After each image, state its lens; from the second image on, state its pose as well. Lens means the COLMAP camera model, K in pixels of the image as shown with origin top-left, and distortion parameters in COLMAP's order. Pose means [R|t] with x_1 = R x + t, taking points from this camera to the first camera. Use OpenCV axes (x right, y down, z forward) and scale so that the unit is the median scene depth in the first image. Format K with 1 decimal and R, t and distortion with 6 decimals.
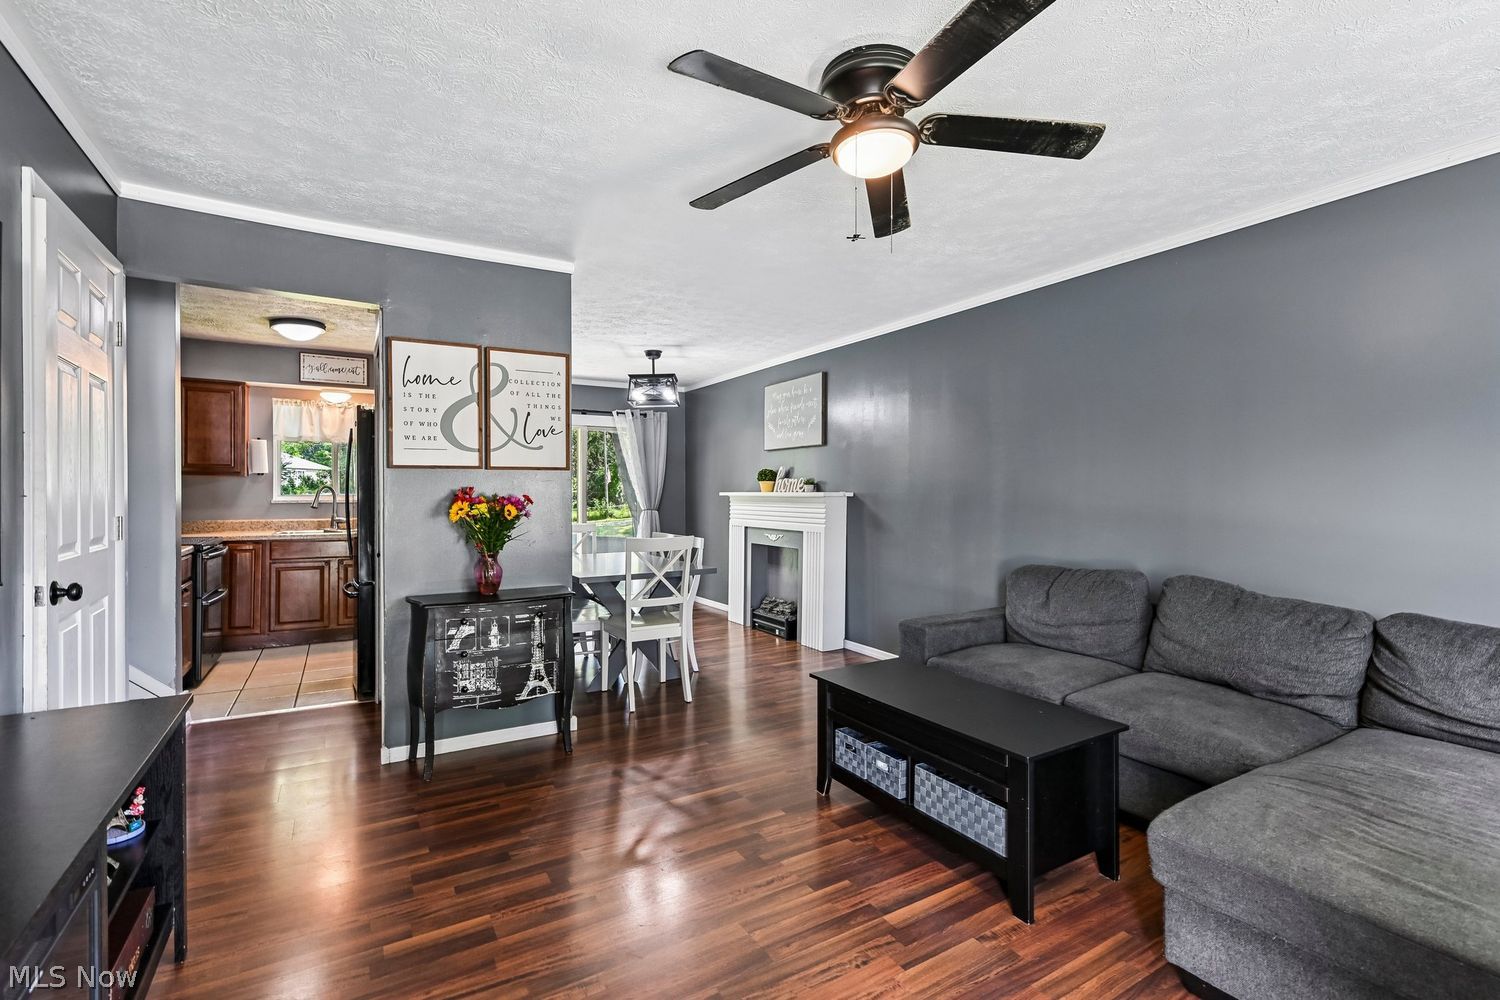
lens RADIAL K [[681.8, 0, 751.8], [0, 681.8, 492.2], [0, 0, 1]] dist [0.001041, -0.001818]
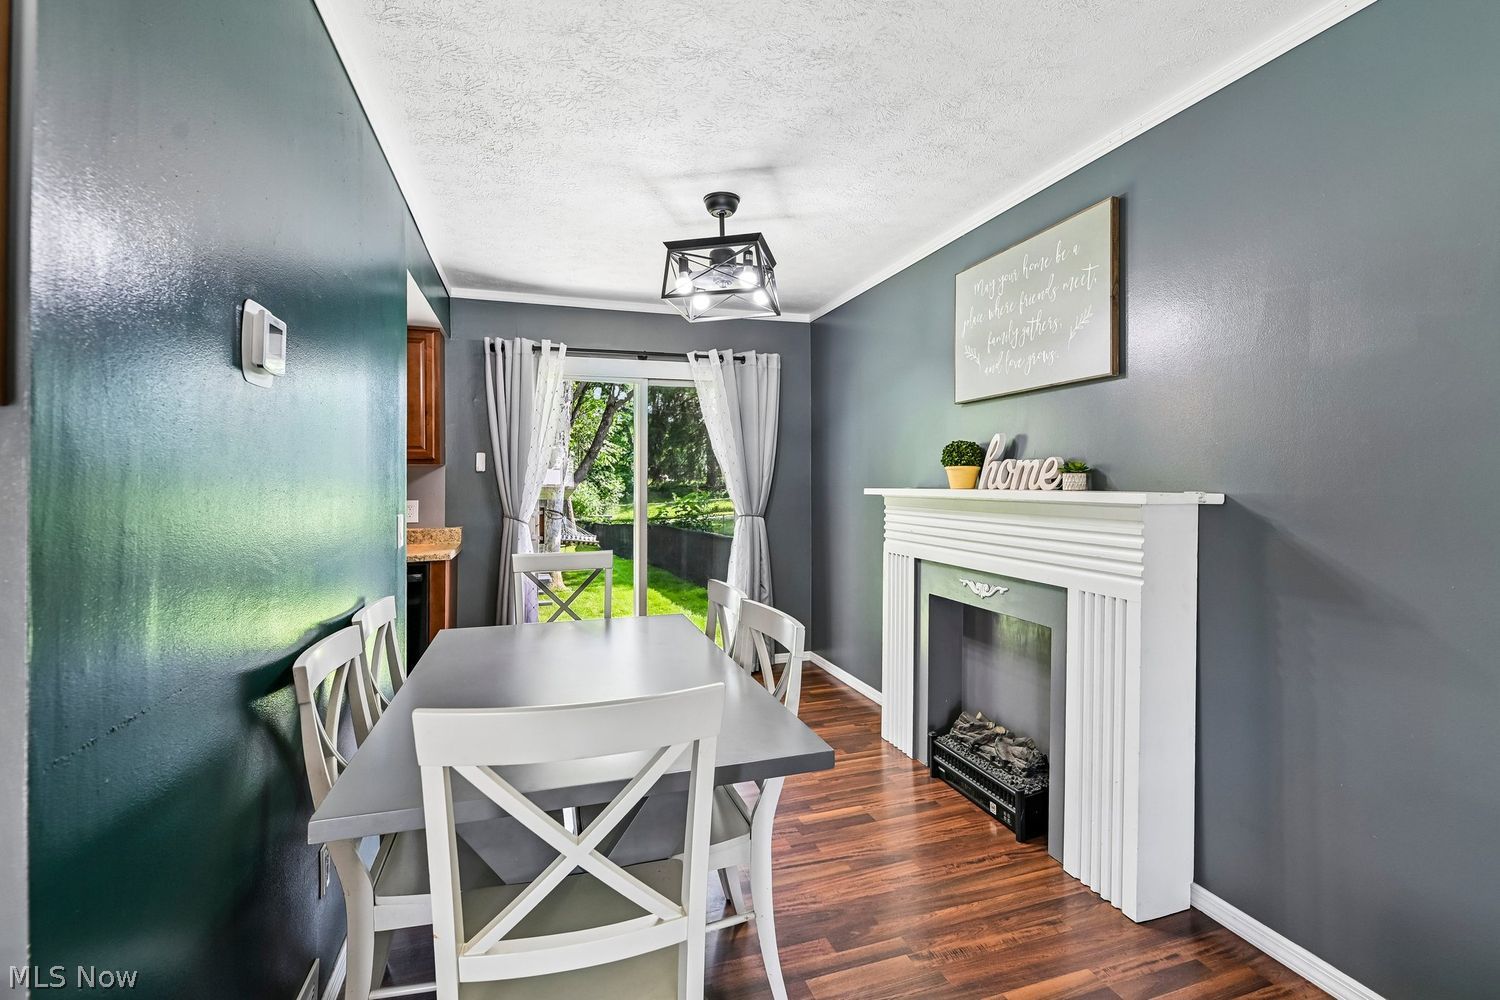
lens RADIAL K [[681.8, 0, 748.4], [0, 681.8, 473.9], [0, 0, 1]] dist [0.001041, -0.001818]
pose [[0.973125, -0.001303, -0.230274, -0.014502], [-0.001526, 0.999926, -0.012106, -0.004817], [0.230273, 0.012132, 0.973050, 0.513567]]
